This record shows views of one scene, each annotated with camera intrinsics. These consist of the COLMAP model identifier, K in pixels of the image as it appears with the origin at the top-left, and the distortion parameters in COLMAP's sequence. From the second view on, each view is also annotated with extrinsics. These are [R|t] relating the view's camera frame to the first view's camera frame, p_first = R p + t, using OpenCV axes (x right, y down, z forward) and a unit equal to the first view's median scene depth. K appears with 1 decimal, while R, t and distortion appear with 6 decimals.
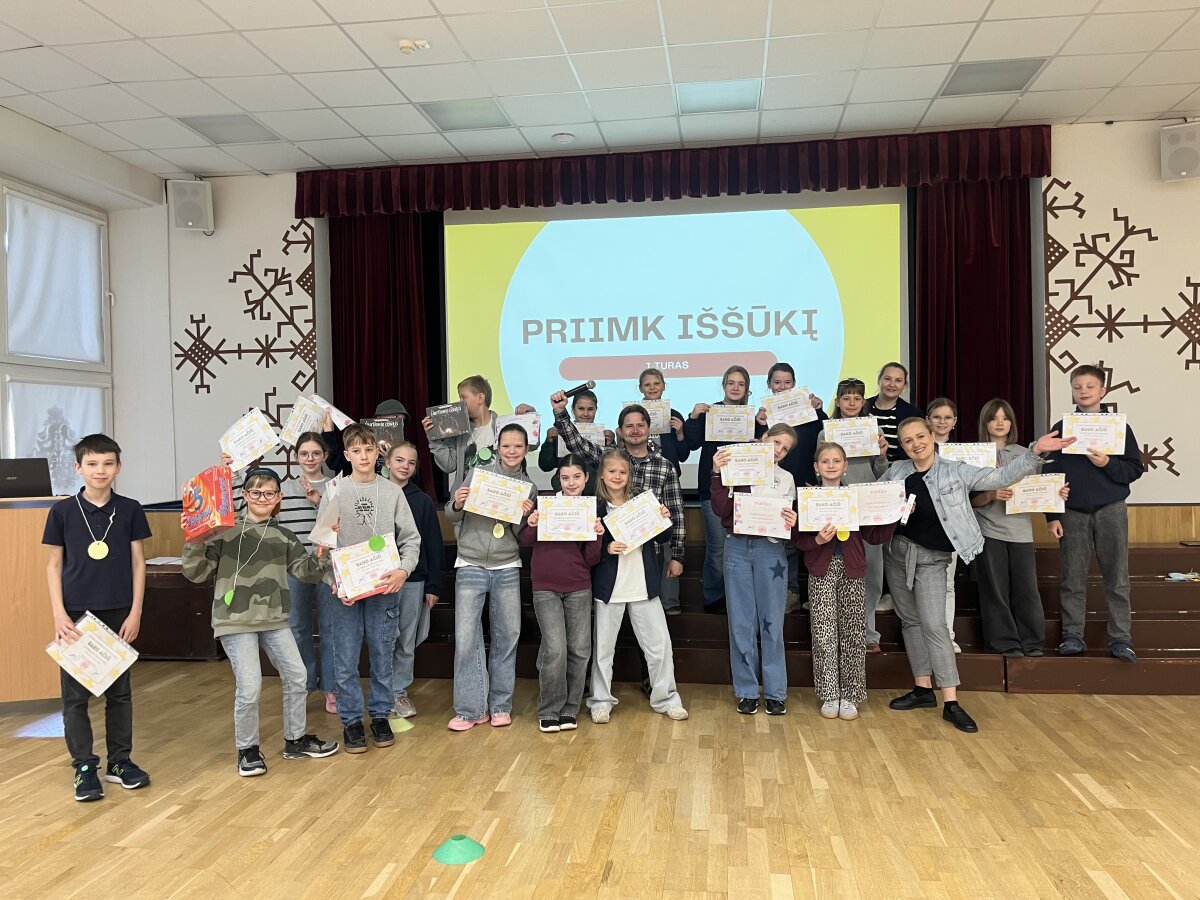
lens RADIAL K [[901.4, 0, 603.2], [0, 901.4, 457.4], [0, 0, 1]] dist [0.064823, -0.071709]
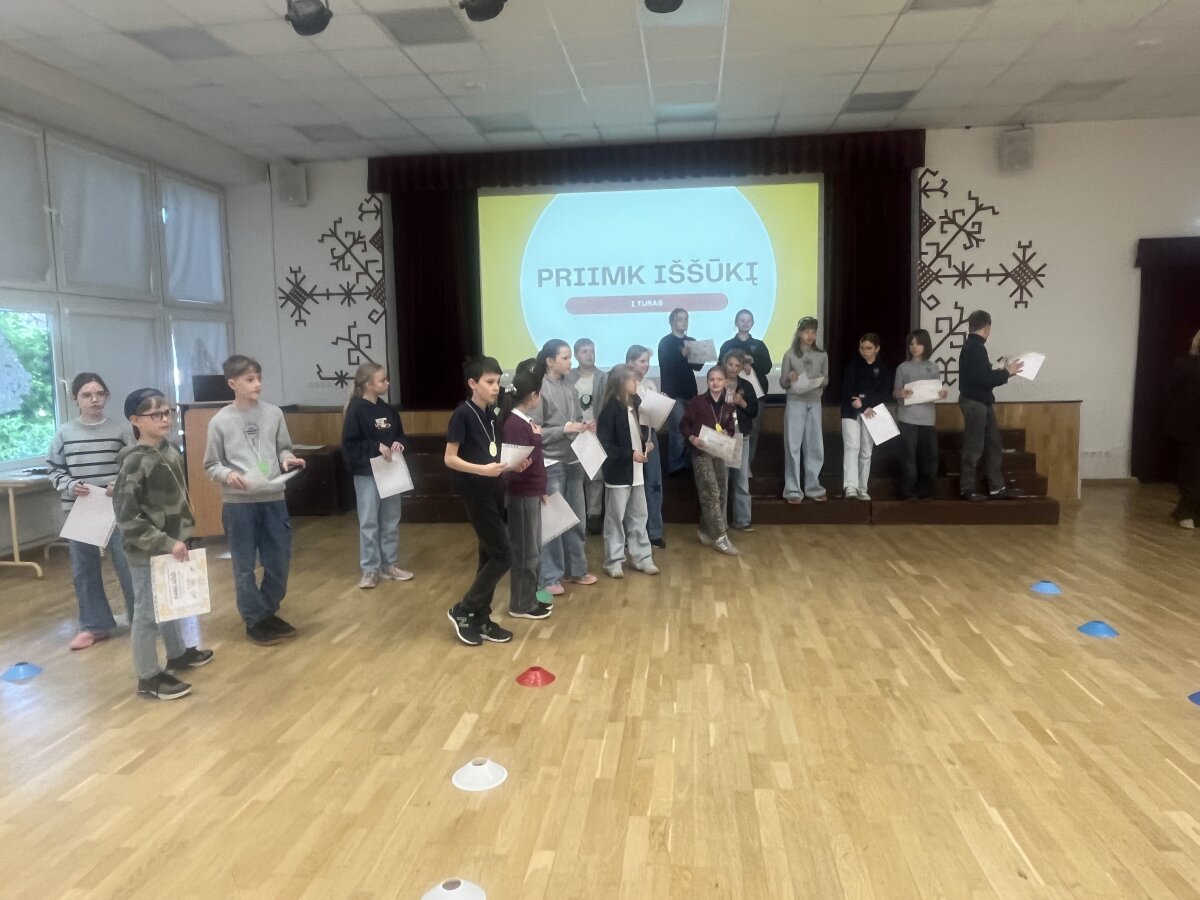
lens RADIAL K [[816.3, 0, 592.2], [0, 816.3, 441.9], [0, 0, 1]] dist [0.000116, 0.003878]
pose [[0.999785, -0.006218, 0.019763, -0.038679], [0.004522, 0.996394, 0.084731, -0.000163], [-0.020218, -0.084623, 0.996208, -0.248361]]
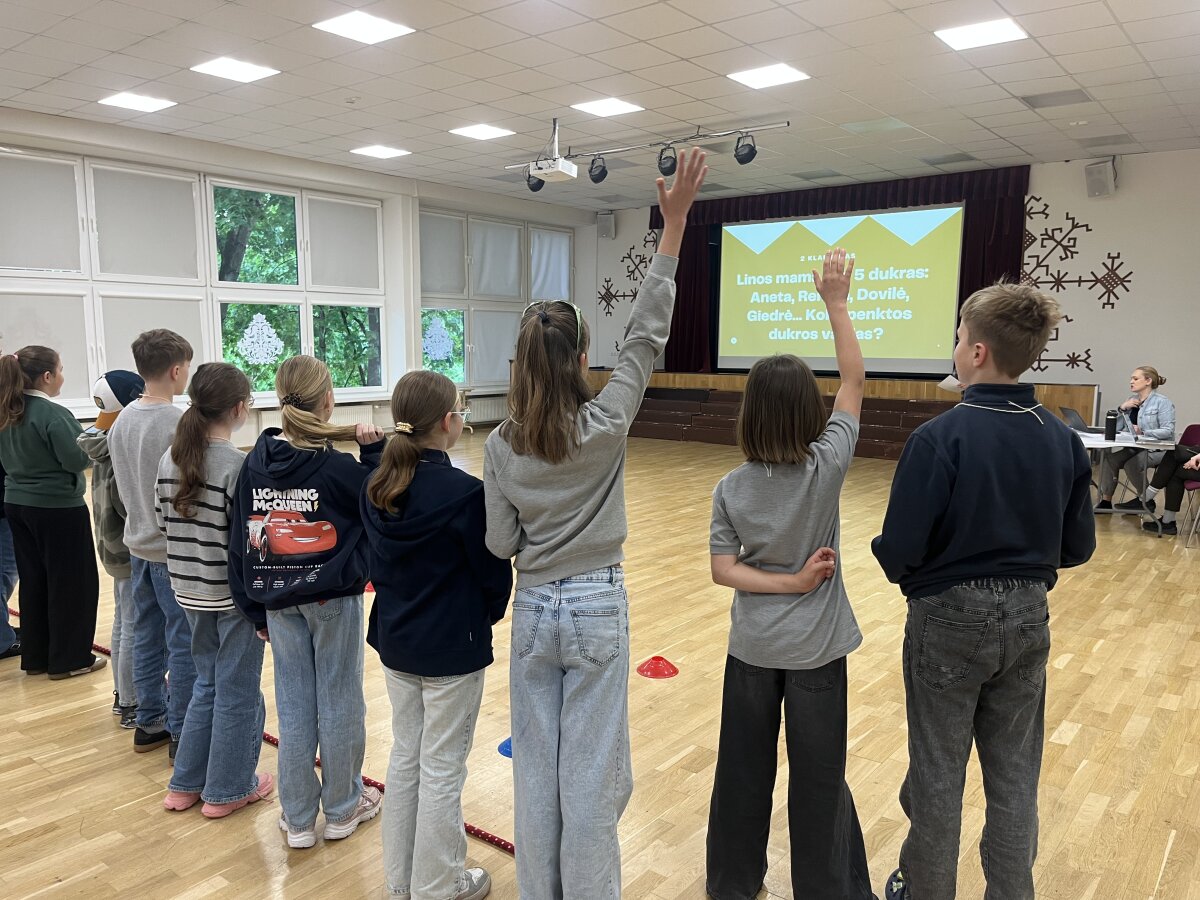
lens RADIAL K [[901.4, 0, 599.2], [0, 901.4, 450.4], [0, 0, 1]] dist [0.064823, -0.071709]
pose [[0.860699, 0.084259, -0.502093, 0.677692], [-0.030676, 0.993001, 0.114056, 0.000148], [0.508189, -0.082766, 0.857260, -0.906528]]
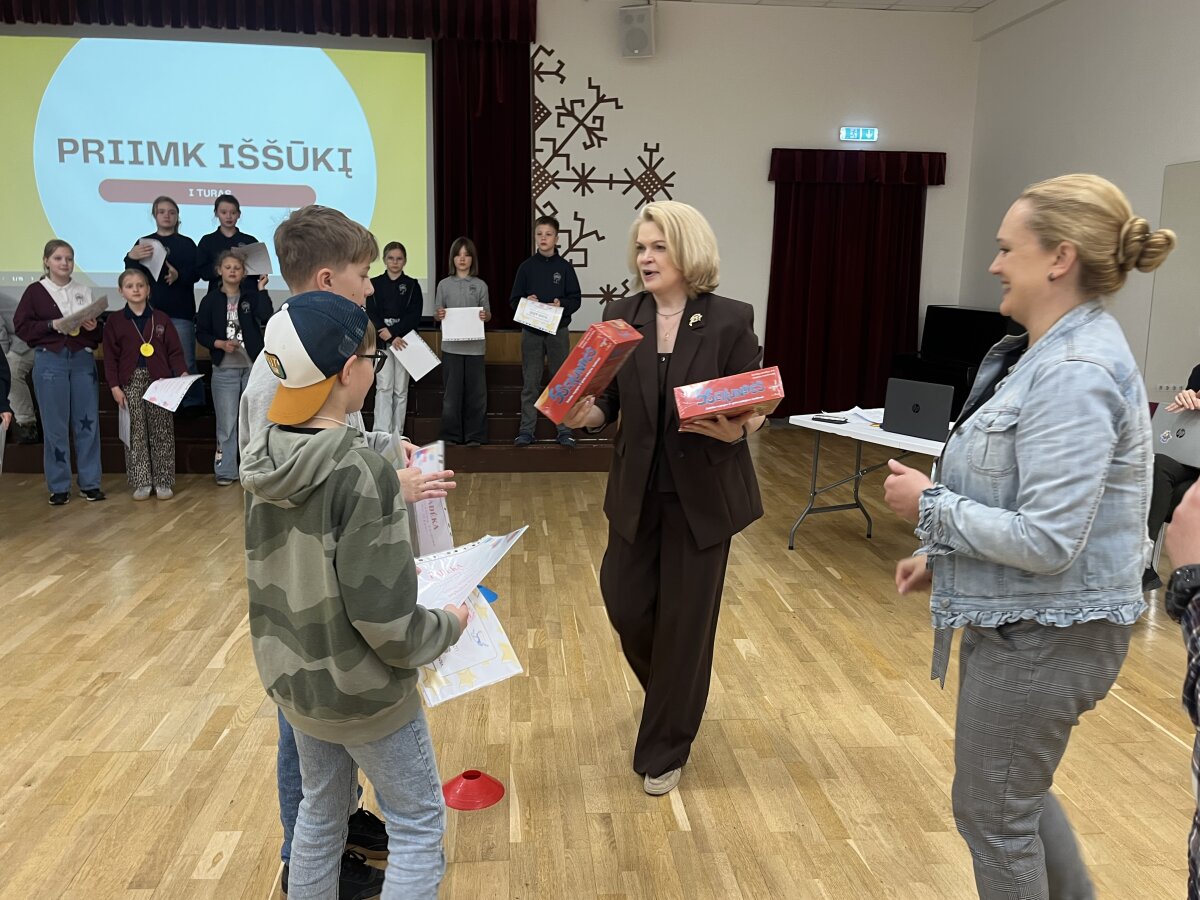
lens RADIAL K [[951.7, 0, 598.5], [0, 951.7, 441.7], [0, 0, 1]] dist [0.061750, -0.070169]
pose [[0.973077, -0.005758, 0.230410, 0.276813], [-0.028988, 0.988692, 0.147132, 0.006376], [-0.228652, -0.149850, 0.961906, -0.240552]]
